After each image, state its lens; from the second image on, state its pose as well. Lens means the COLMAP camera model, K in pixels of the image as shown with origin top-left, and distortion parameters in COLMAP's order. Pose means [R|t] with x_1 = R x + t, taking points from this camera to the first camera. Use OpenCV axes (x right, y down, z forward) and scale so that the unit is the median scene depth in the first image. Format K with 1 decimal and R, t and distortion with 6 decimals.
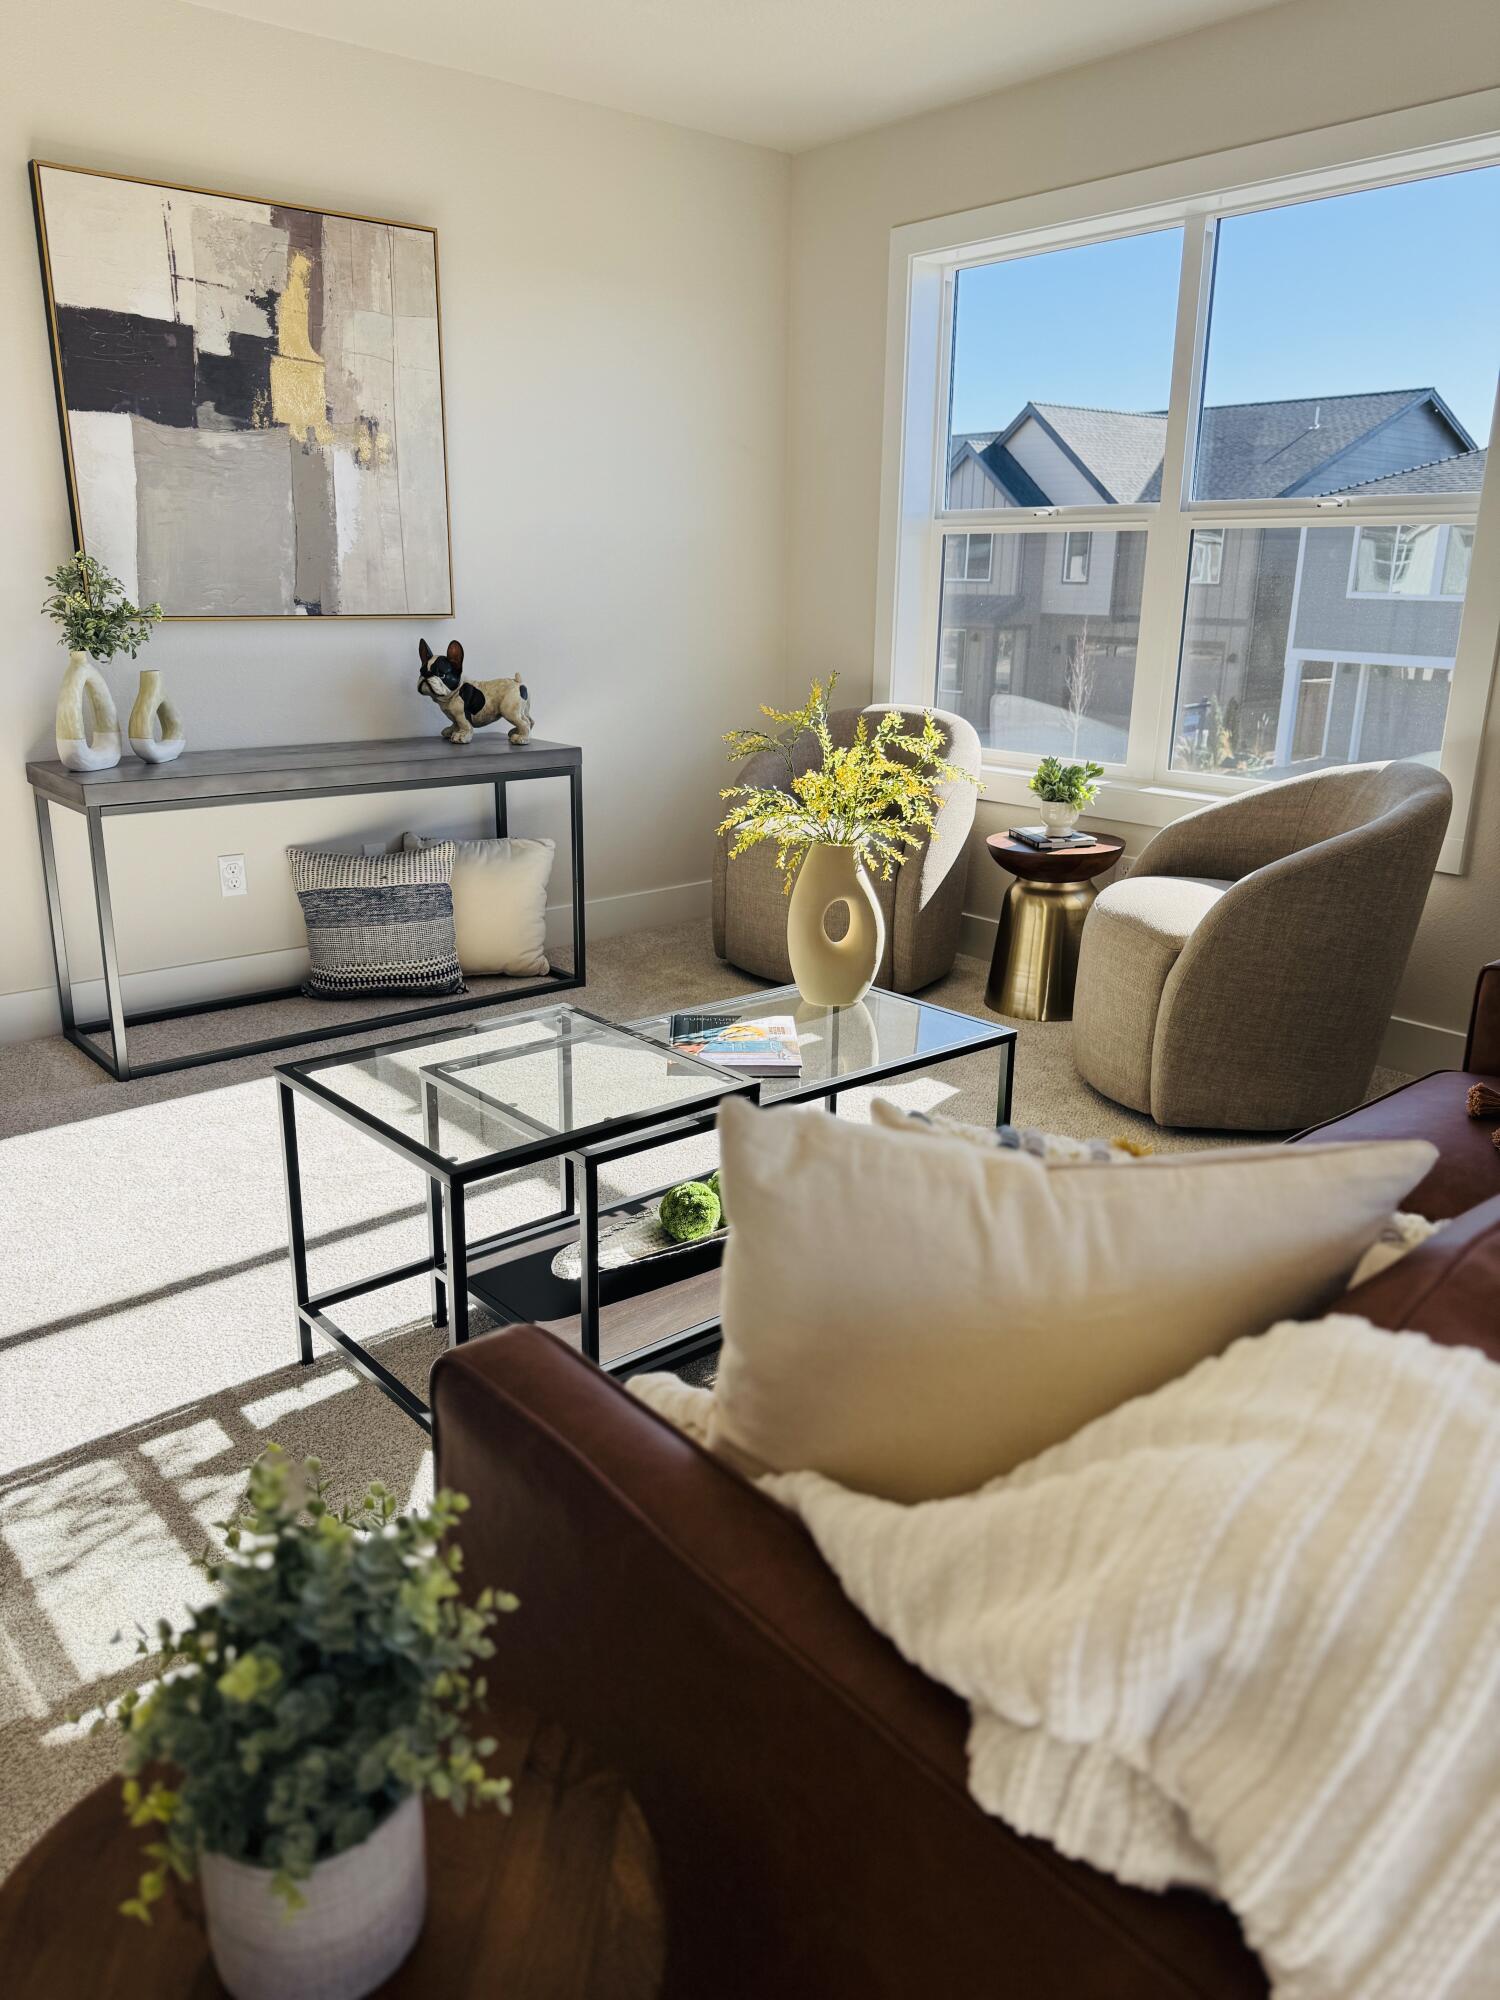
lens RADIAL K [[1426.2, 0, 750.0], [0, 1426.2, 1000.0], [0, 0, 1]] dist [-0.004465, -0.001773]
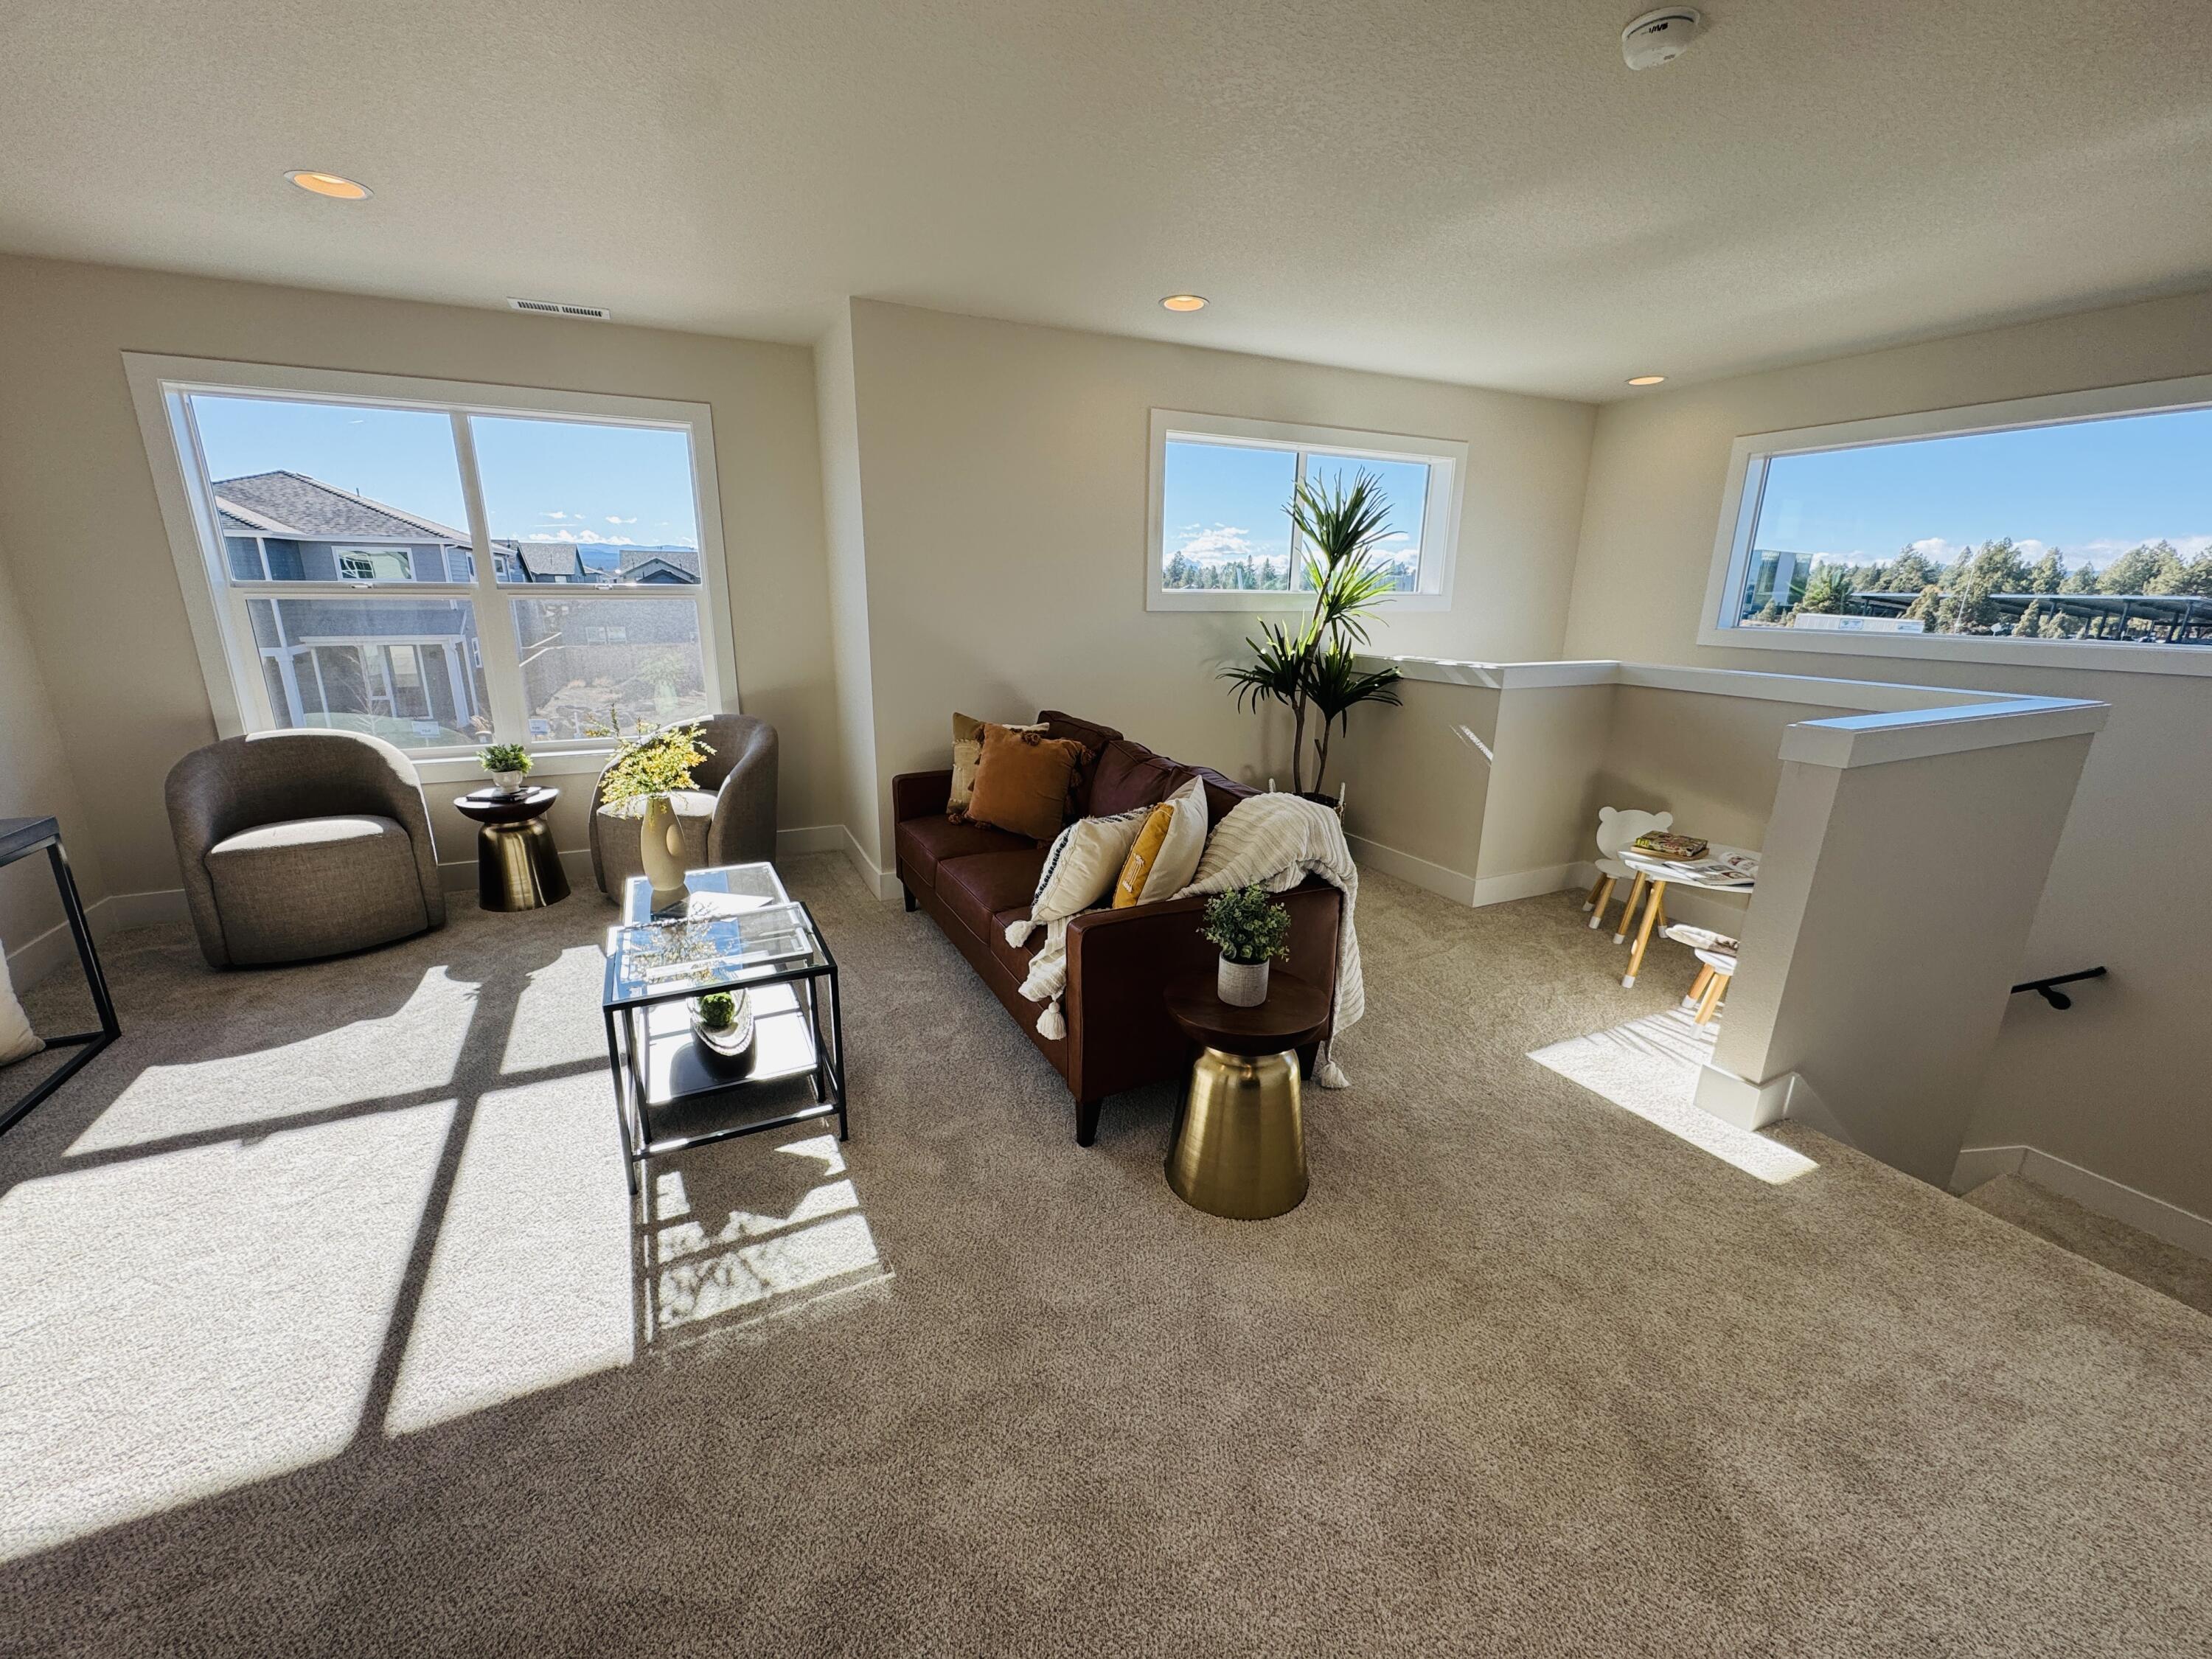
lens RADIAL K [[883.4, 0, 1106.0], [0, 883.4, 829.5], [0, 0, 1]] dist [0.000234, 0.000033]
pose [[0.232427, -0.266453, 0.935404, -0.568541], [0.269718, 0.941680, 0.201222, -0.096857], [-0.934468, 0.205526, 0.290740, 0.097000]]
